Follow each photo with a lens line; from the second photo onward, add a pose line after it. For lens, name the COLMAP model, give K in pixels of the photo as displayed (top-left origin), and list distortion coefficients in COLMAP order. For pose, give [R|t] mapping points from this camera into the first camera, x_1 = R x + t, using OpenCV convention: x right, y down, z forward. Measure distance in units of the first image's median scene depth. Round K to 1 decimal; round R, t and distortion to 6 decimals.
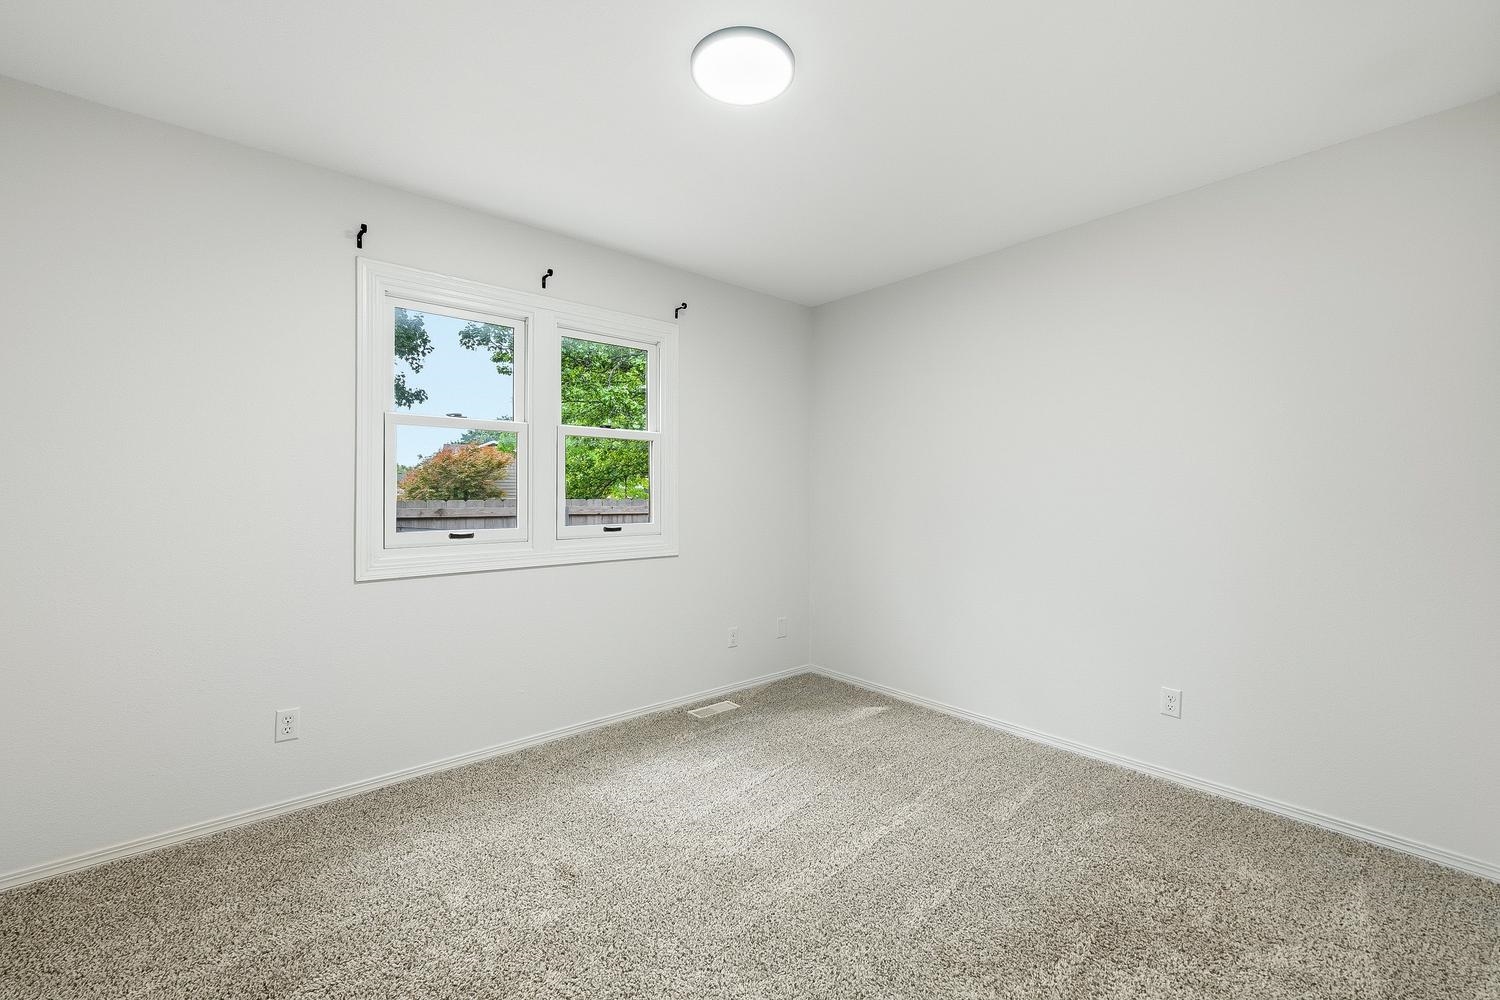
lens RADIAL K [[606.7, 0, 749.5], [0, 606.7, 493.8], [0, 0, 1]] dist [-0.004097, 0.000343]
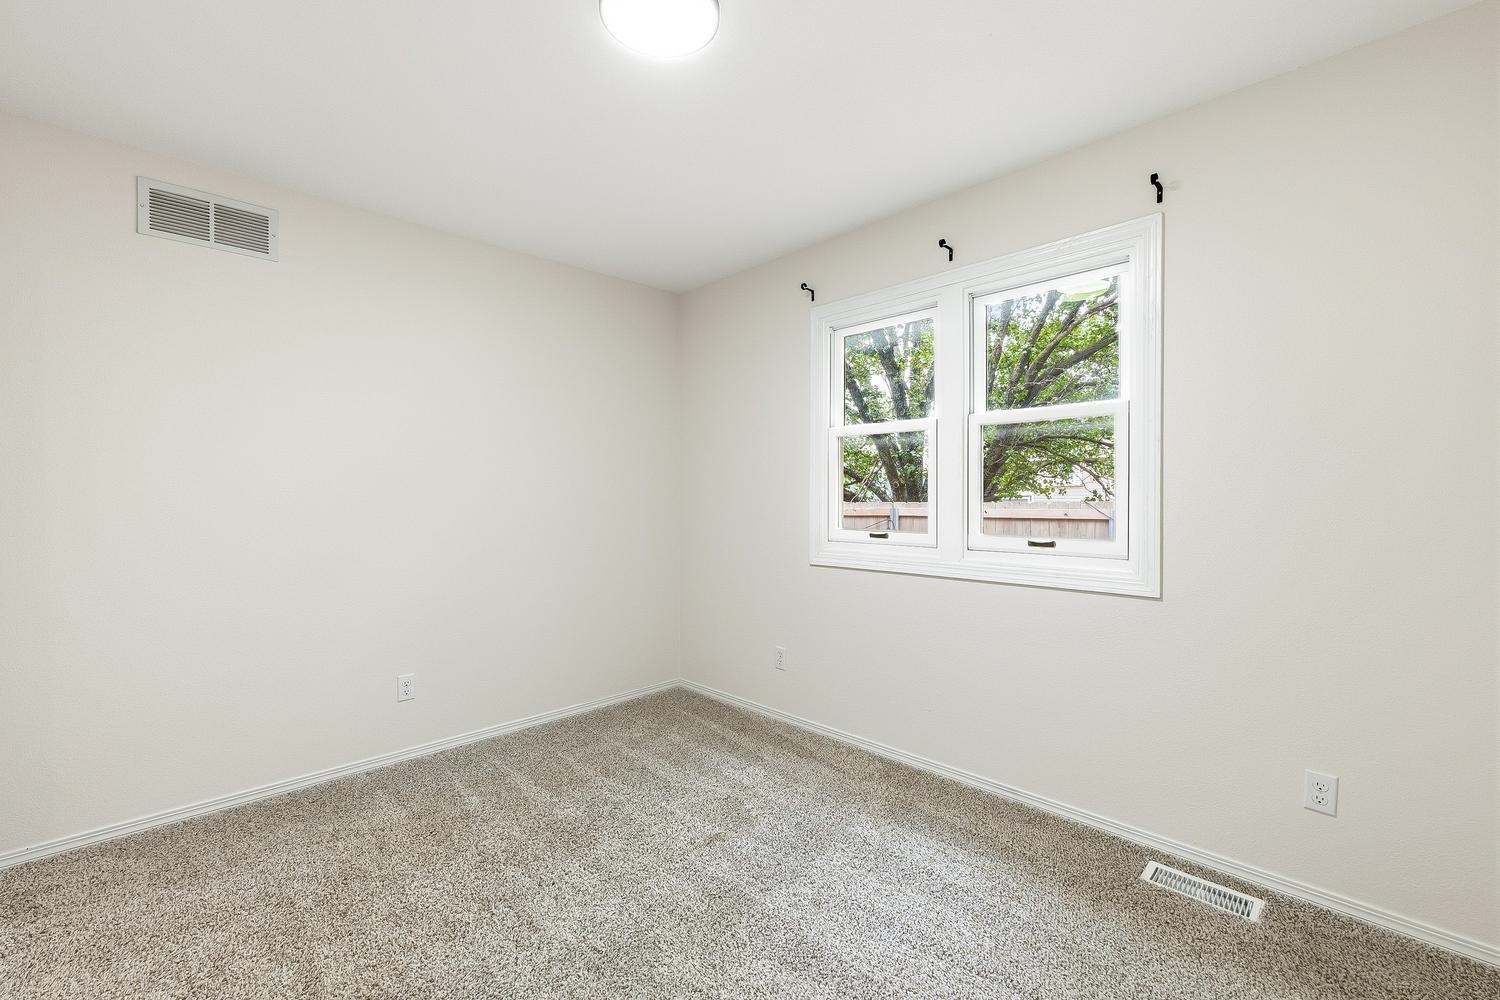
lens RADIAL K [[606.7, 0, 745.8], [0, 606.7, 495.5], [0, 0, 1]] dist [-0.004097, 0.000343]
pose [[0.086350, -0.007949, -0.996233, 0.524398], [-0.005054, 0.999952, -0.008417, 0.008473], [0.996252, 0.005762, 0.086305, 0.633448]]
